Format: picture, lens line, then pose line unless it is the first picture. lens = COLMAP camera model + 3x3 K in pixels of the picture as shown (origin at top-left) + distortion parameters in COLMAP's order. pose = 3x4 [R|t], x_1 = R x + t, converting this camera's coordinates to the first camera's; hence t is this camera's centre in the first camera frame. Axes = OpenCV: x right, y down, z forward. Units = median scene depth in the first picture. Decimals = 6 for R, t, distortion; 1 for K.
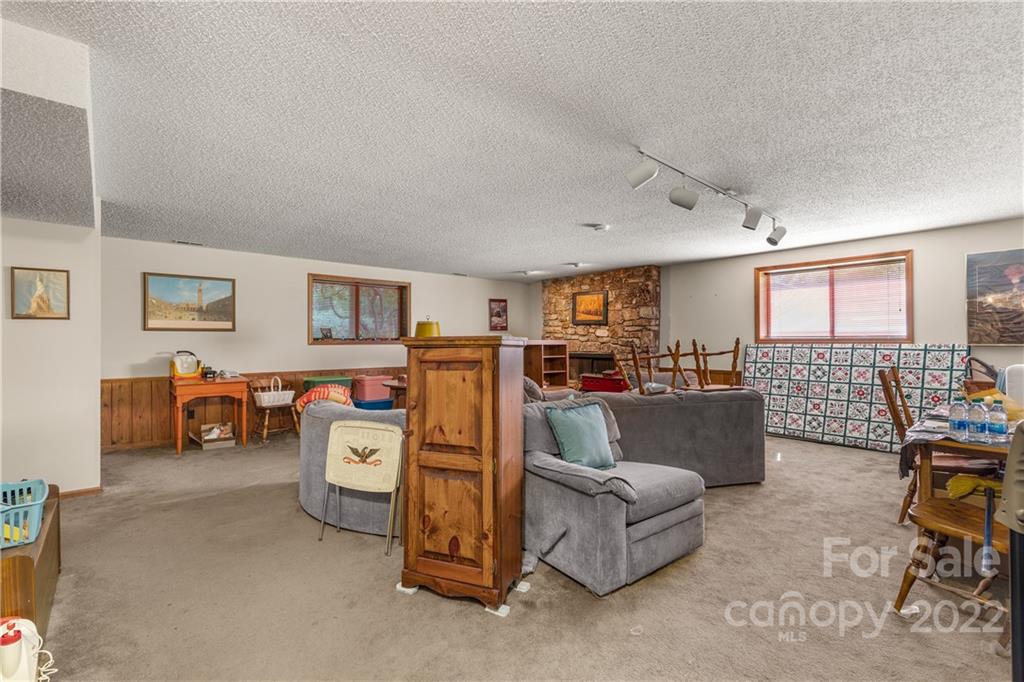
lens RADIAL K [[468.3, 0, 513.7], [0, 468.3, 342.4], [0, 0, 1]] dist [-0.011155, 0.004725]
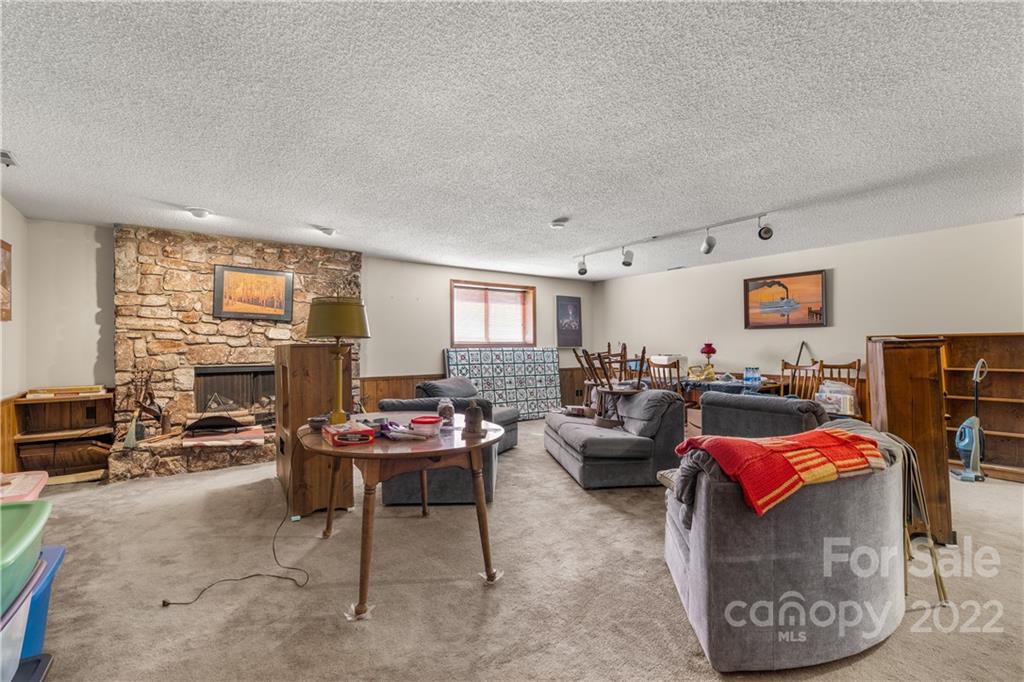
lens RADIAL K [[468.3, 0, 514.4], [0, 468.3, 341.6], [0, 0, 1]] dist [-0.011155, 0.004725]
pose [[0.079559, 0.004486, 0.996820, -0.492266], [0.001413, 0.999988, -0.004613, -0.005890], [-0.996829, 0.001775, 0.079552, 0.660732]]
